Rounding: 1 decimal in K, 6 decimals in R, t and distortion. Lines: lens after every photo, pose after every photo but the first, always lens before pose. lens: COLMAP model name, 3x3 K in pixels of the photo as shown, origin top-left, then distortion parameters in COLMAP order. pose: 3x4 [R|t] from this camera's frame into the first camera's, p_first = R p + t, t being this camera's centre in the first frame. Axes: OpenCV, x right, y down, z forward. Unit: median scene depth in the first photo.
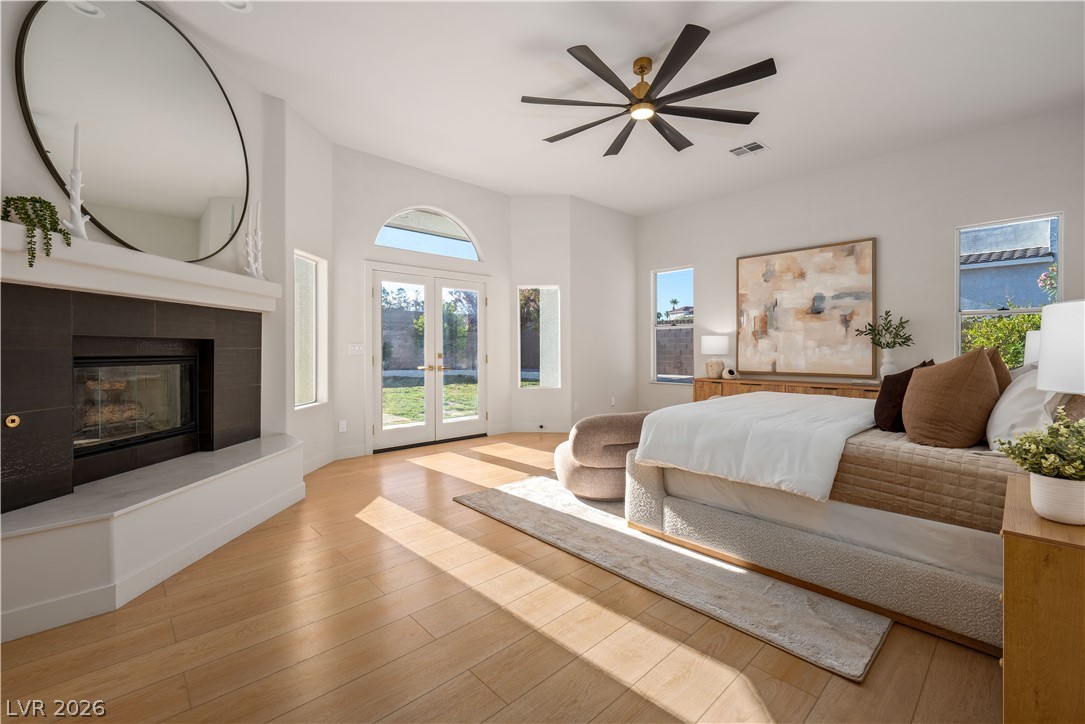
lens RADIAL K [[456.5, 0, 543.3], [0, 456.5, 351.2], [0, 0, 1]] dist [0.003771, 0.000322]
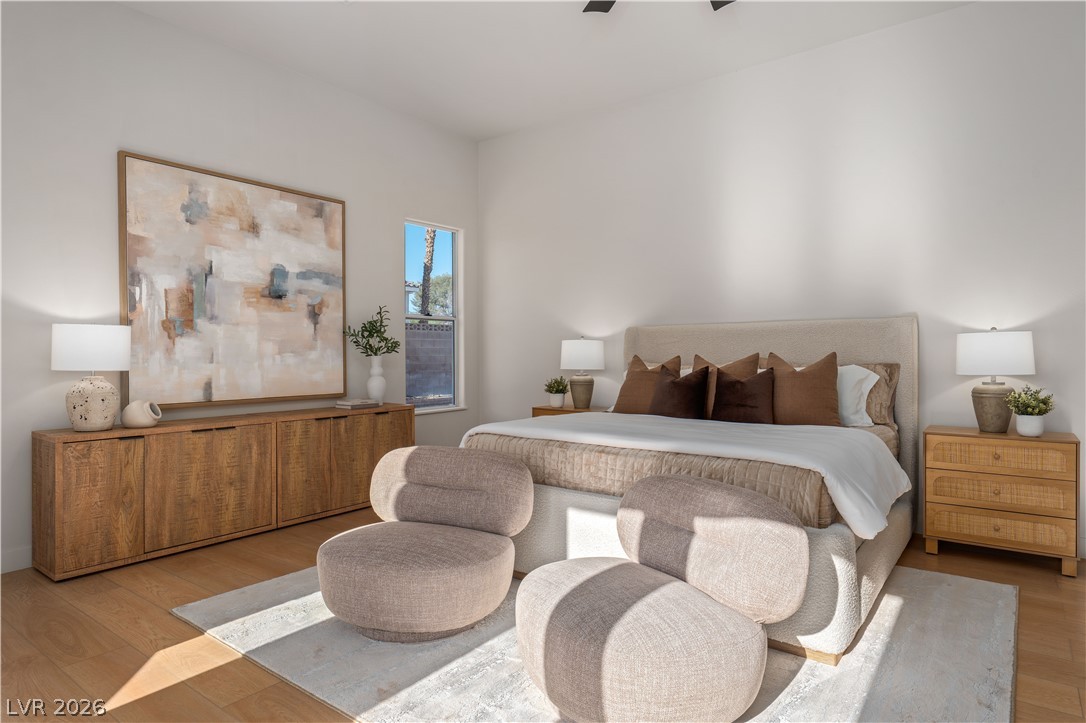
lens RADIAL K [[635.3, 0, 549.9], [0, 635.3, 358.4], [0, 0, 1]] dist [-0.001914, 0.000686]
pose [[-0.192025, -0.005261, 0.981376, -0.301490], [0.008533, 0.999939, 0.007030, -0.005719], [-0.981353, 0.009724, -0.191968, 0.831674]]
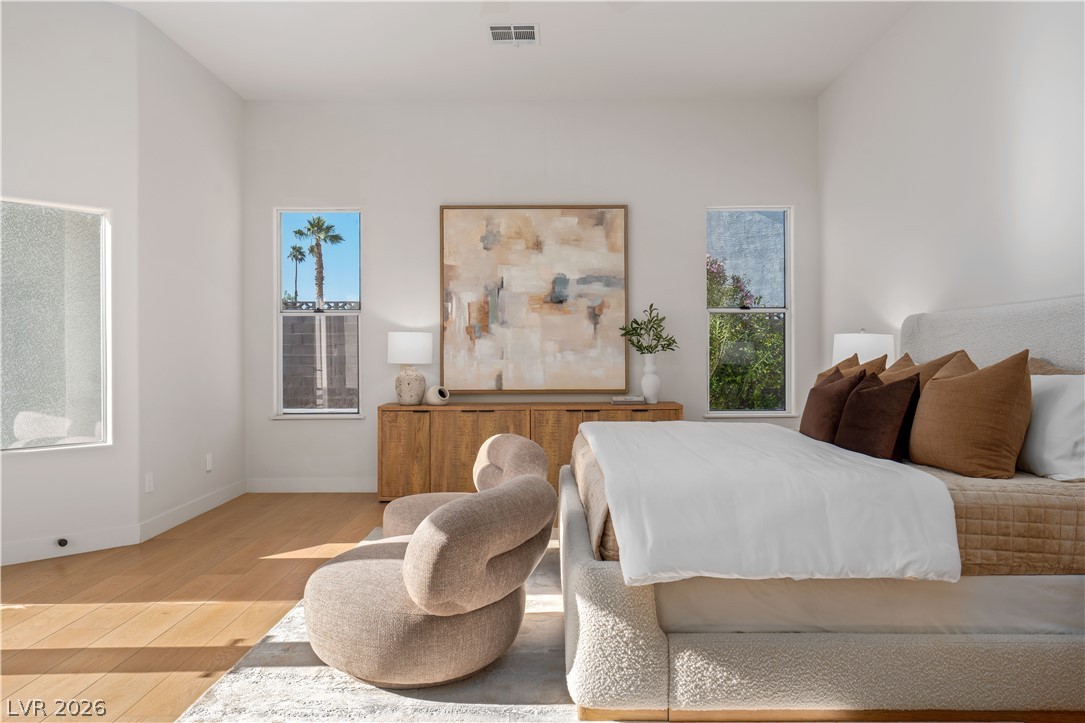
lens RADIAL K [[732.2, 0, 534.8], [0, 732.2, 345.2], [0, 0, 1]] dist [0.006030, -0.000173]
pose [[0.690315, 0.007366, 0.723472, -0.231496], [0.005482, 0.999866, -0.015411, -0.001860], [-0.723489, 0.014604, 0.690182, 0.271264]]
